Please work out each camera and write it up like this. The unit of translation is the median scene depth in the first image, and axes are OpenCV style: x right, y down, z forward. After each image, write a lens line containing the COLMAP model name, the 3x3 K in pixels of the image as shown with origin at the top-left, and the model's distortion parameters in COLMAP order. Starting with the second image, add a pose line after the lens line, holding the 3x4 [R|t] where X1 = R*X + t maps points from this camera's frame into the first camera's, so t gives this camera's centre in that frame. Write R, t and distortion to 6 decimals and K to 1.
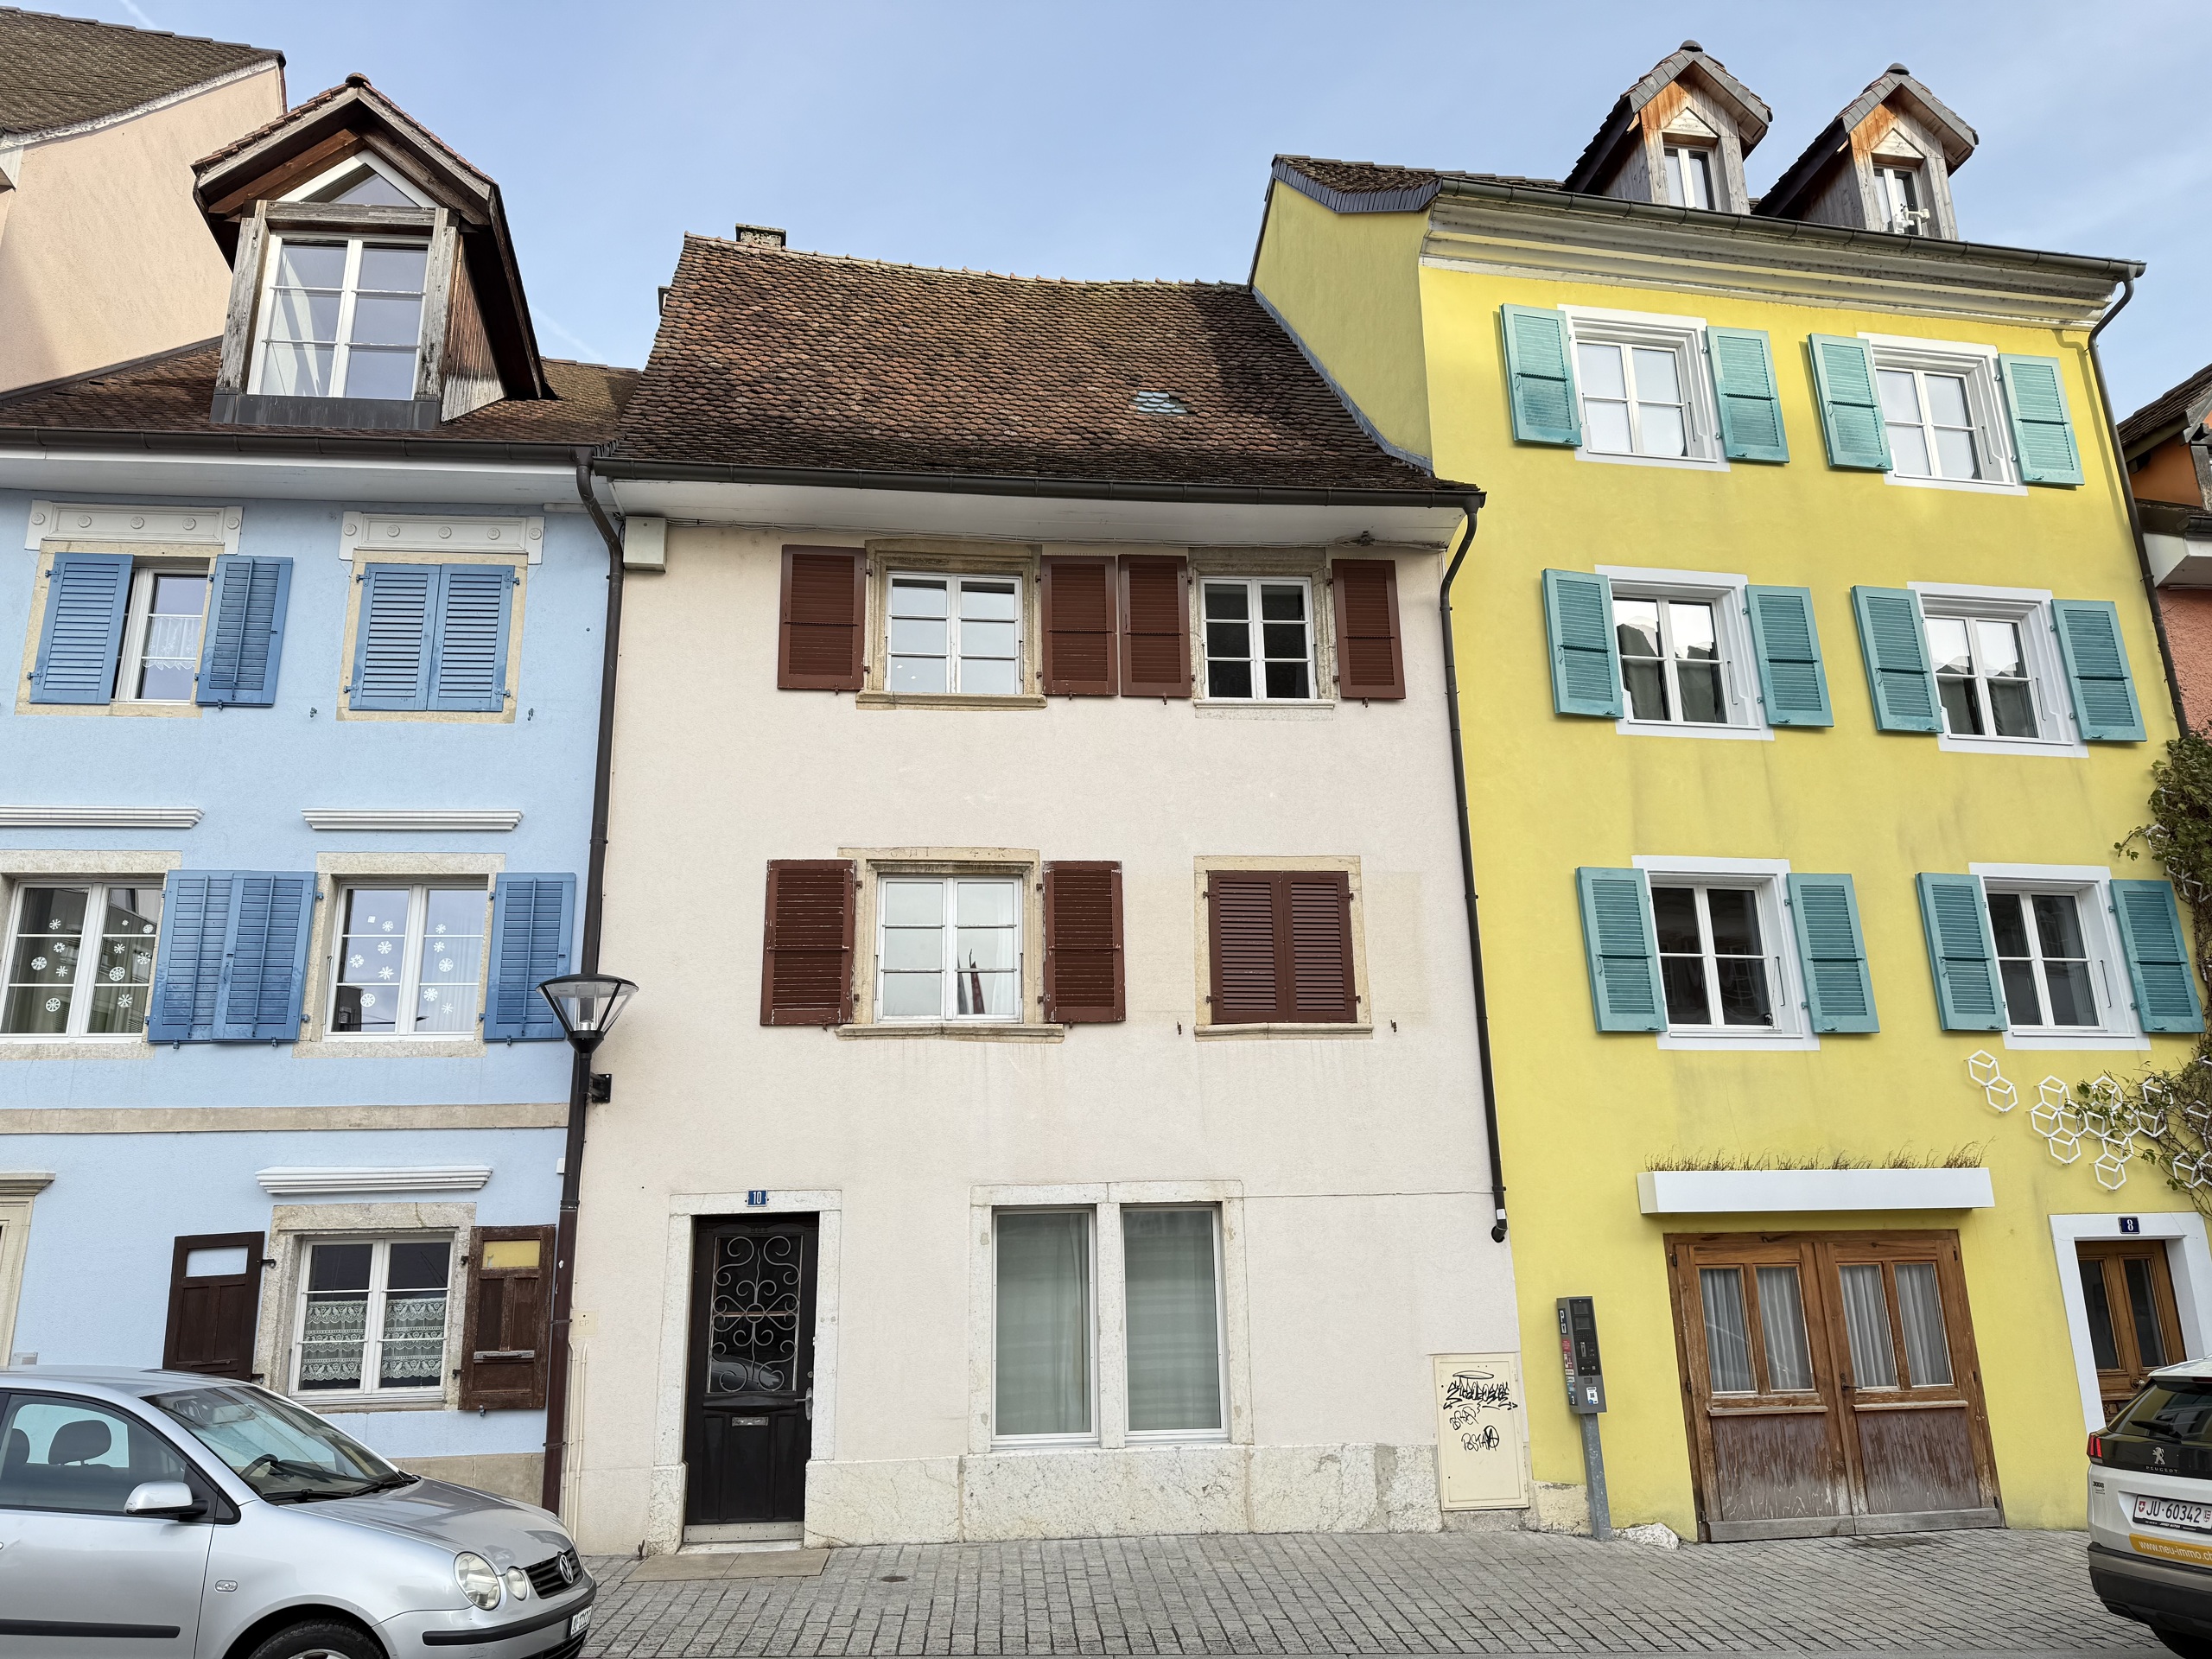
lens RADIAL K [[1487.3, 0, 1106.0], [0, 1487.3, 829.5], [0, 0, 1]] dist [0.078987, -0.130788]
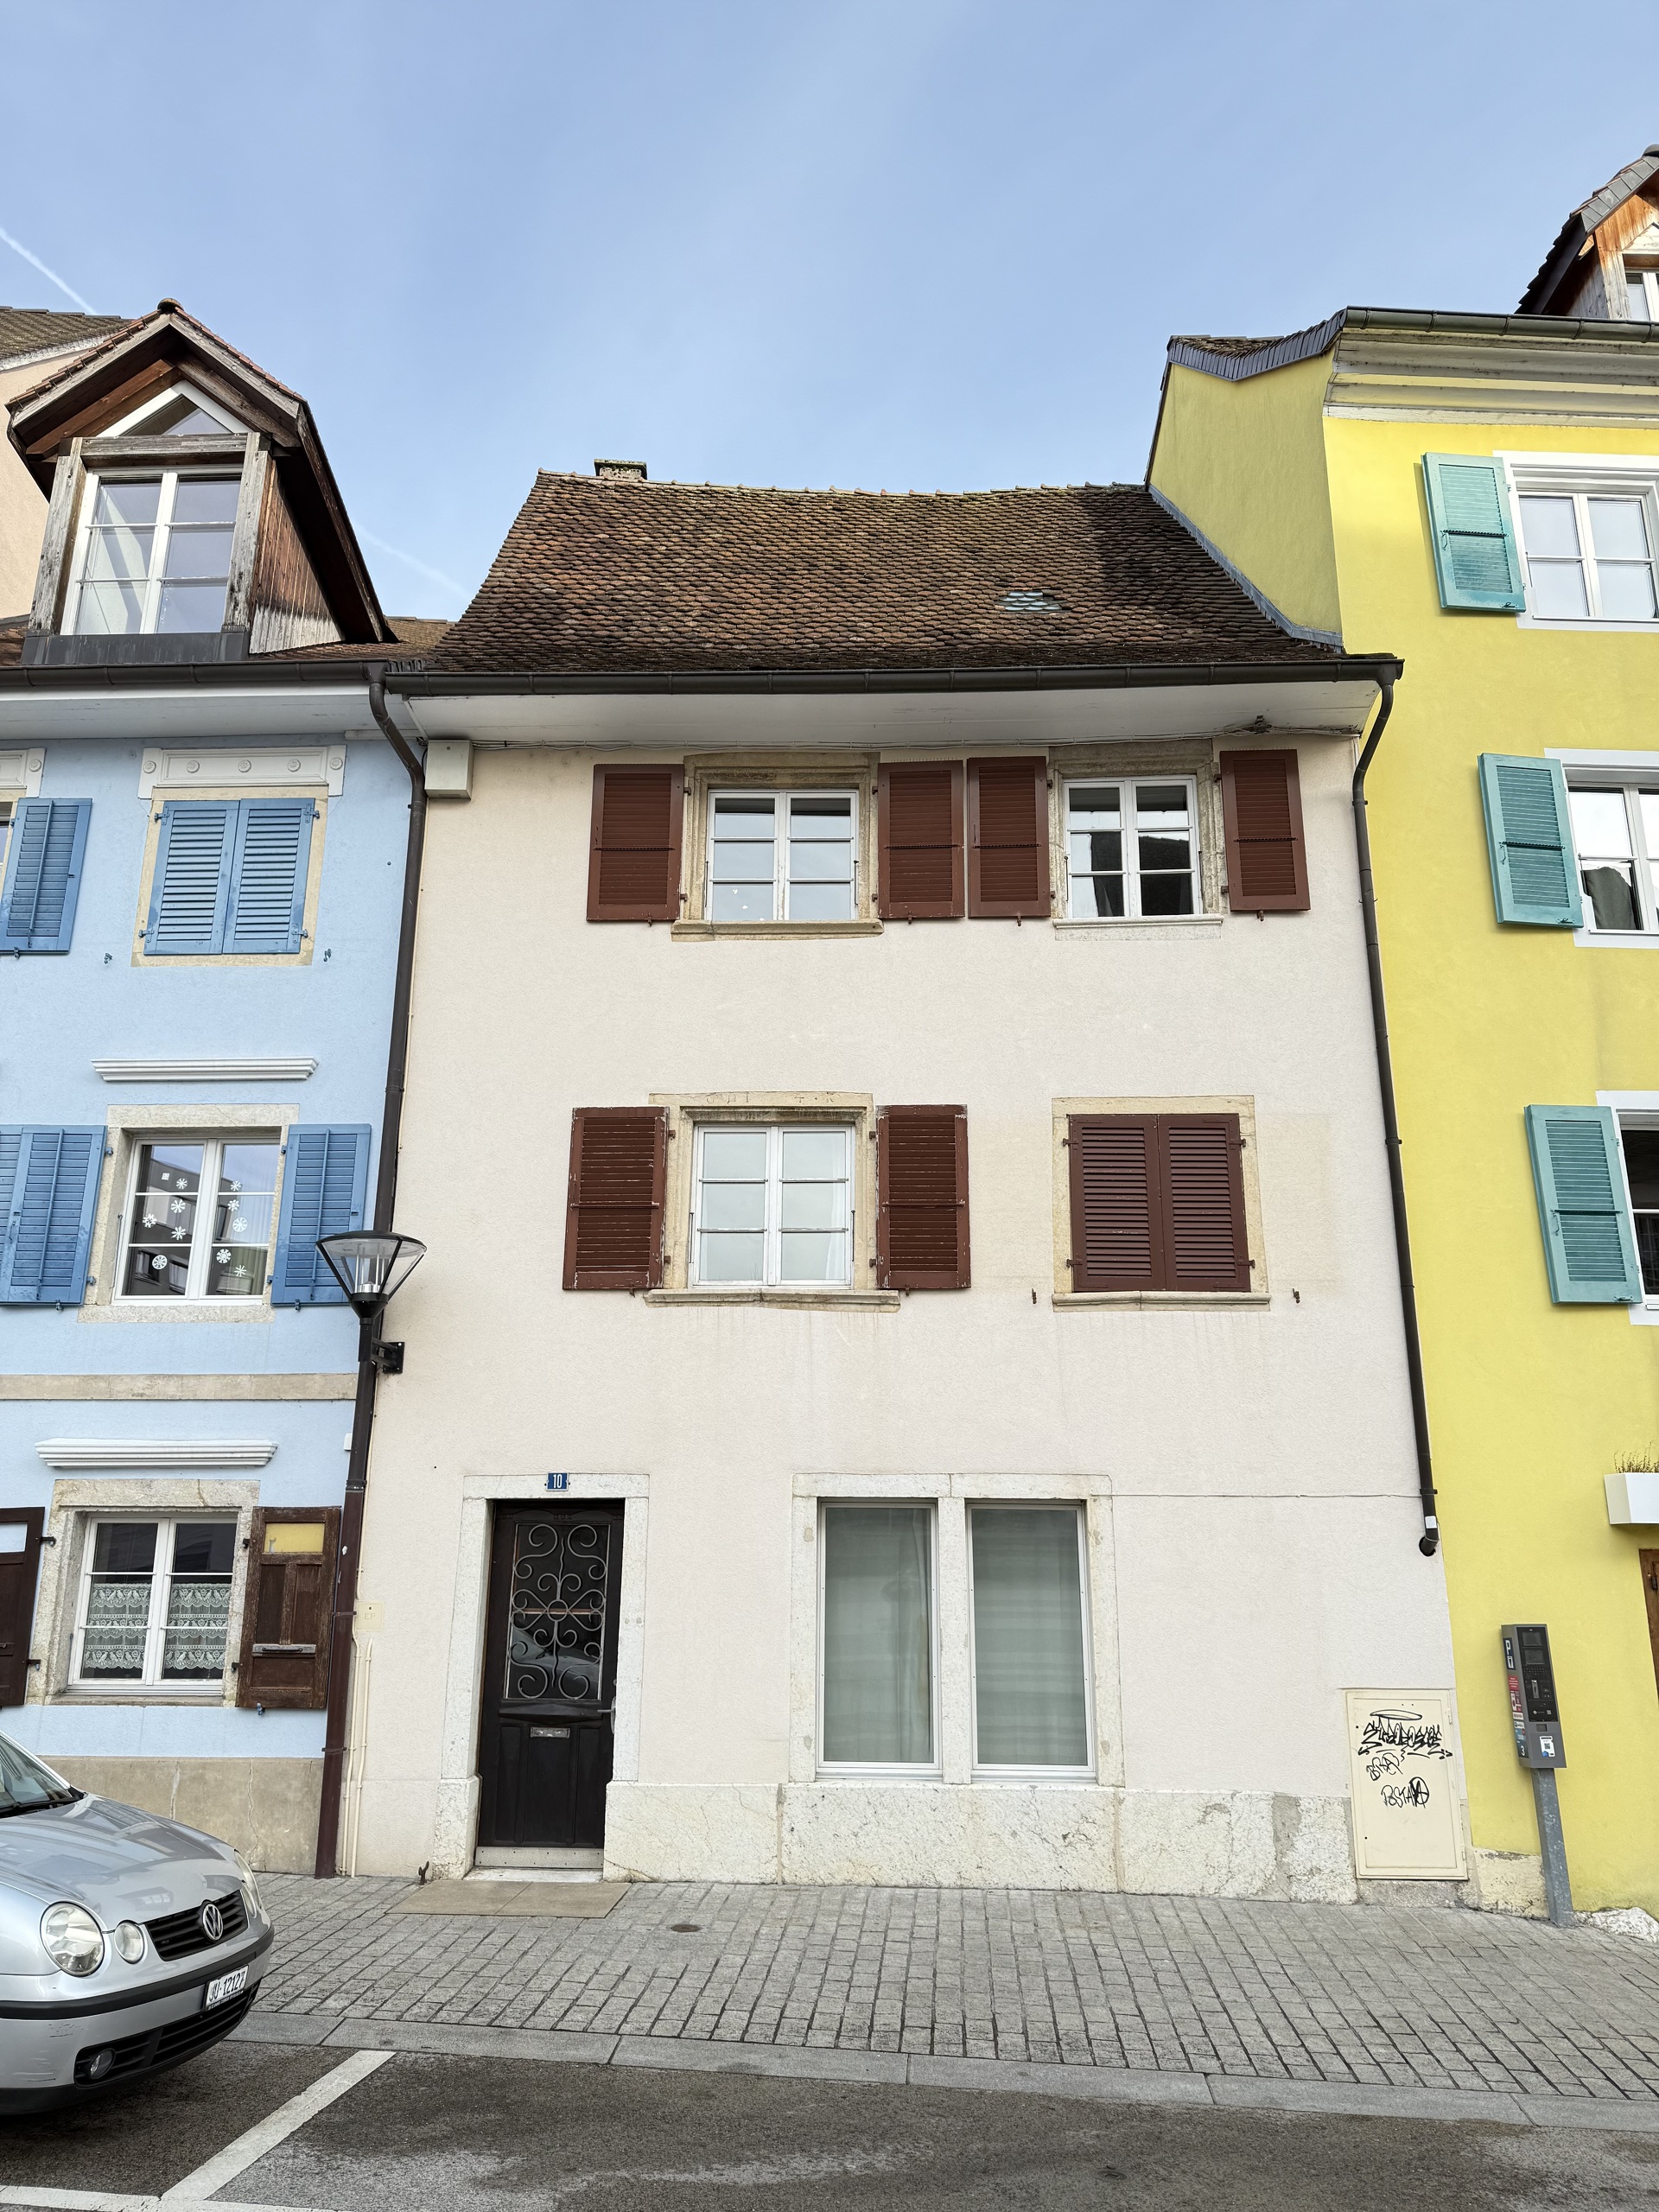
lens RADIAL K [[1516.4, 0, 829.5], [0, 1516.4, 1106.0], [0, 0, 1]] dist [0.026513, -0.033098]
pose [[0.989519, -0.014853, -0.143635, 0.058405], [0.013843, 0.999872, -0.008025, 0.028873], [0.143736, 0.005953, 0.989598, 0.117348]]
